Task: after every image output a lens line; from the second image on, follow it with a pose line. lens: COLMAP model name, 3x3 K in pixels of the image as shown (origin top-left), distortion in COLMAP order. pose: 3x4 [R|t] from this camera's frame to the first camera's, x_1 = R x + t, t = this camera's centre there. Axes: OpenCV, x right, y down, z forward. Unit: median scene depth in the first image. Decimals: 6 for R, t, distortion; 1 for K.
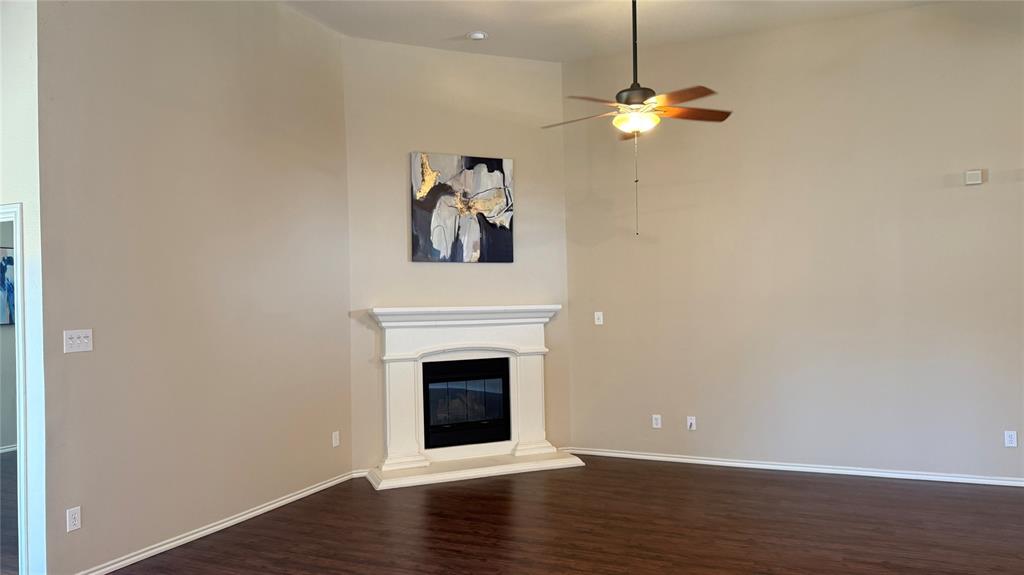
lens RADIAL K [[685.7, 0, 518.7], [0, 685.7, 296.8], [0, 0, 1]] dist [0.035406, -0.001747]
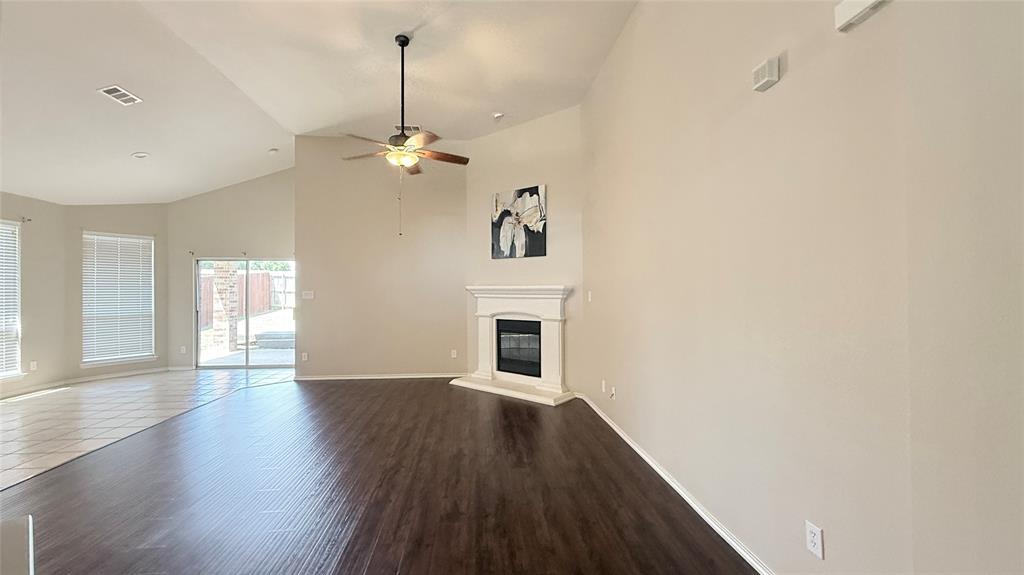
lens RADIAL K [[398.0, 0, 514.2], [0, 398.0, 287.6], [0, 0, 1]] dist [-0.007903, -0.000950]
pose [[0.485954, 0.006790, -0.873958, 0.712826], [-0.007928, 0.999963, 0.003360, 0.015107], [0.873948, 0.005296, 0.485990, 0.555447]]
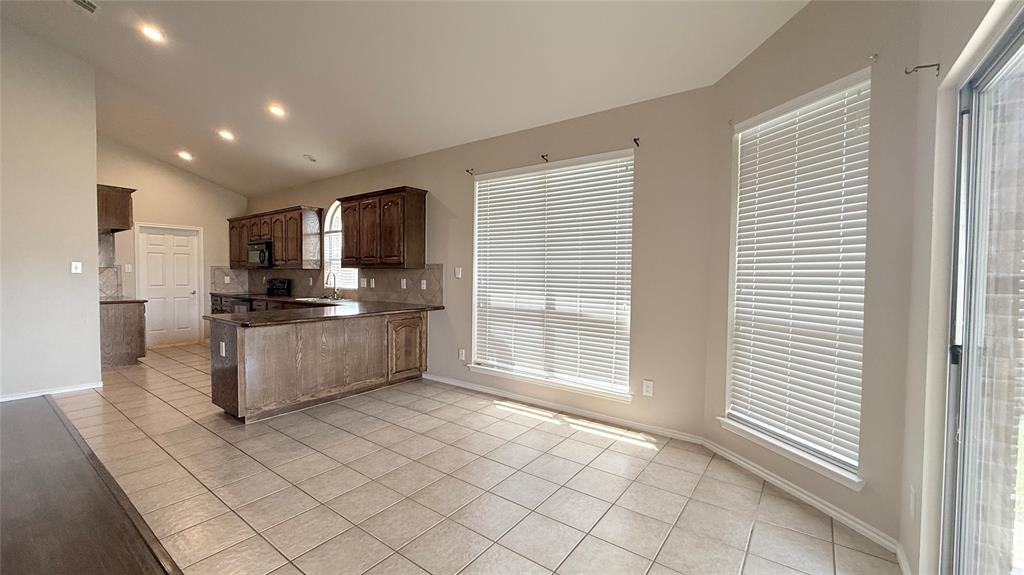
lens RADIAL K [[409.7, 0, 514.3], [0, 409.7, 286.3], [0, 0, 1]] dist [-0.000612, -0.000623]
pose [[-0.972753, 0.000492, 0.231845, -0.505258], [0.008457, 0.999408, 0.033362, 0.047395], [-0.231691, 0.034414, -0.972181, 0.600336]]
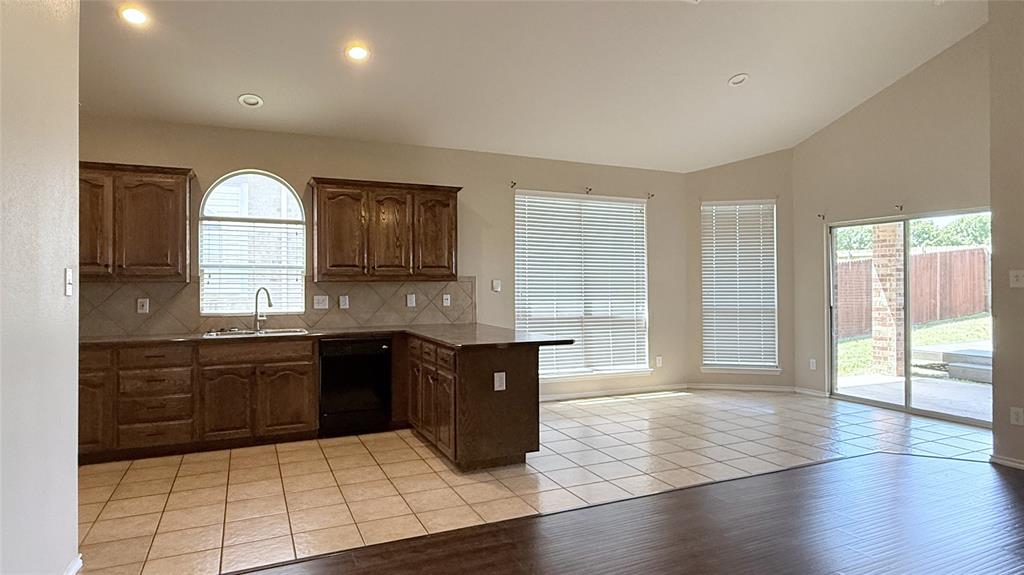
lens RADIAL K [[584.1, 0, 515.2], [0, 584.1, 276.6], [0, 0, 1]] dist [-0.000527, -0.005045]
pose [[-0.671407, 0.007241, -0.741053, 0.464406], [0.010496, 0.999945, 0.000261, 0.031572], [0.741014, -0.007603, -0.671446, 0.601709]]
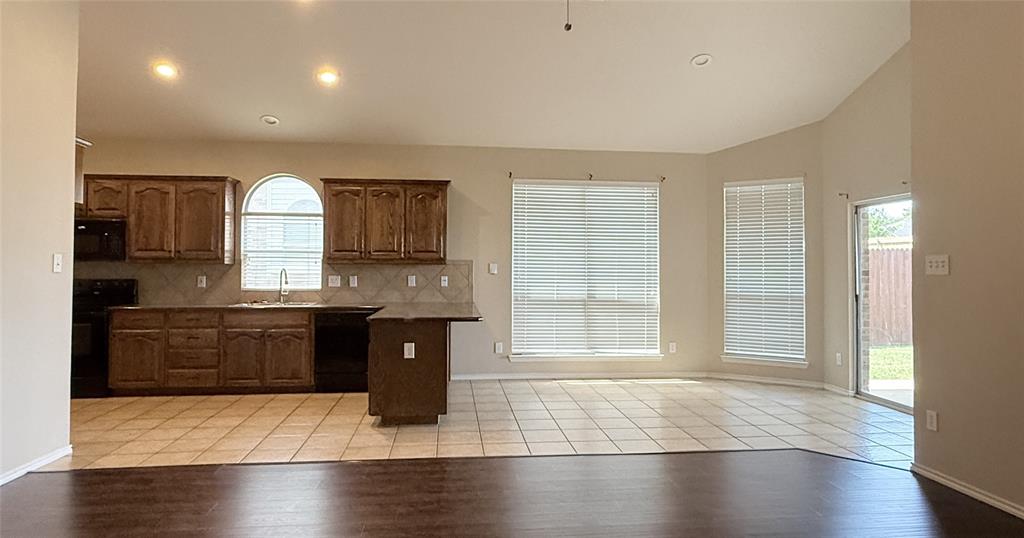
lens RADIAL K [[598.0, 0, 511.9], [0, 598.0, 255.0], [0, 0, 1]] dist [-0.001620, -0.000772]
pose [[-0.873176, 0.000783, -0.487404, 0.260275], [0.006804, 0.999921, -0.010584, 0.033523], [0.487357, -0.012558, -0.873112, 0.888171]]
